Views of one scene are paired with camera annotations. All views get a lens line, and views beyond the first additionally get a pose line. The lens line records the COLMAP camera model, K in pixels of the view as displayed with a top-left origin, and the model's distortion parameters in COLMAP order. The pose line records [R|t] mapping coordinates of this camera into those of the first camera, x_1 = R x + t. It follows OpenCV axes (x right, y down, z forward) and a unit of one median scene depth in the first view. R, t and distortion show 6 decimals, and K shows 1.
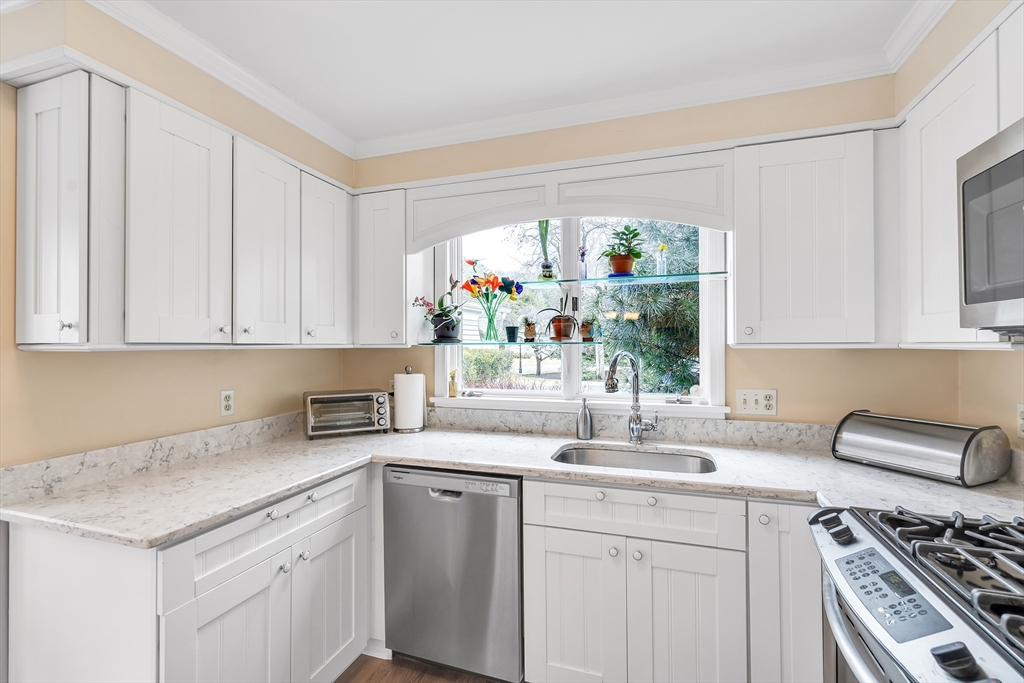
lens RADIAL K [[468.2, 0, 499.8], [0, 468.2, 337.9], [0, 0, 1]] dist [-0.001486, -0.000023]
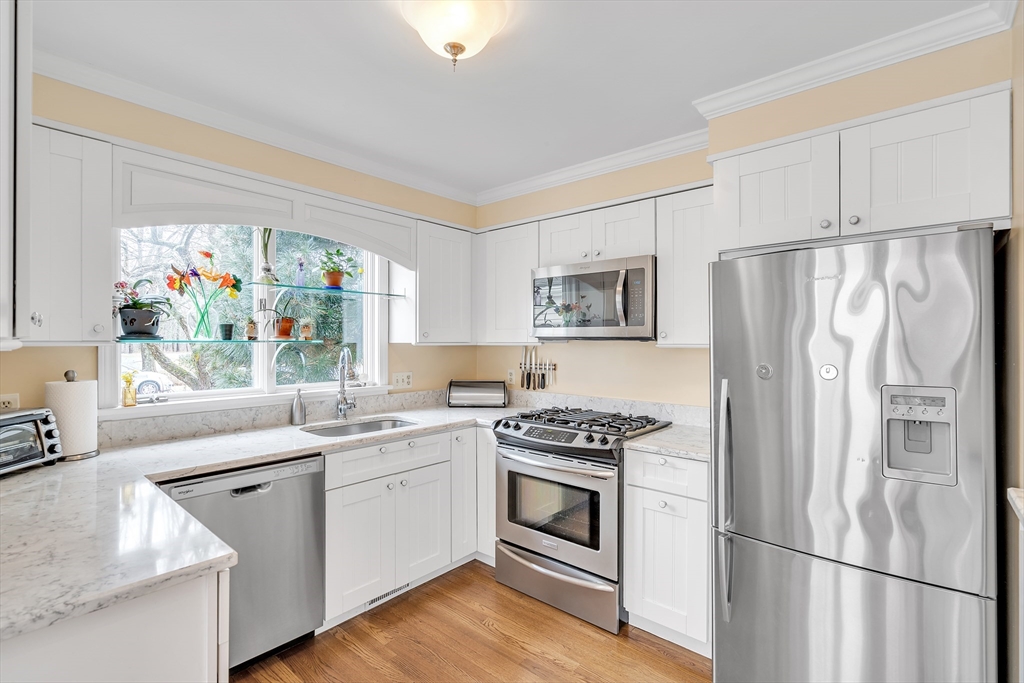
lens RADIAL K [[471.6, 0, 512.0], [0, 471.6, 341.5], [0, 0, 1]] dist [-0.000018, 0.000690]
pose [[0.374945, 0.006882, 0.927021, -0.736520], [-0.016030, 0.999871, -0.000939, 0.003875], [-0.926908, -0.014508, 0.375007, 0.084426]]
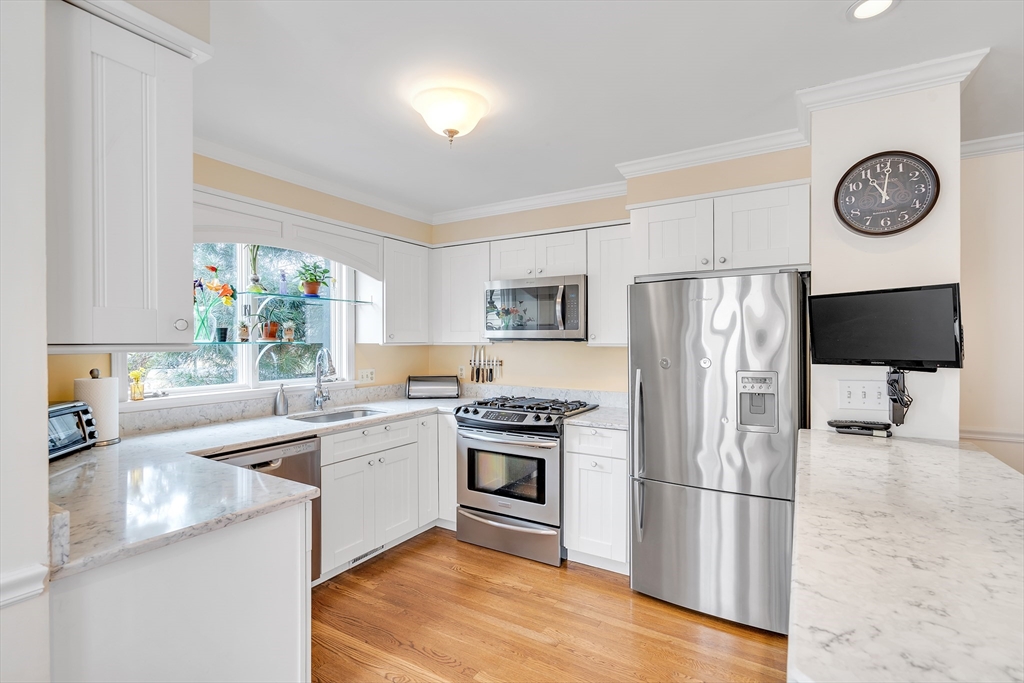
lens RADIAL K [[457.1, 0, 487.1], [0, 457.1, 344.0], [0, 0, 1]] dist [0.000376, 0.000201]
pose [[0.277333, -0.002085, 0.960772, -0.946626], [-0.012178, 0.999910, 0.005686, 0.000741], [-0.960697, -0.013277, 0.277283, 0.092041]]
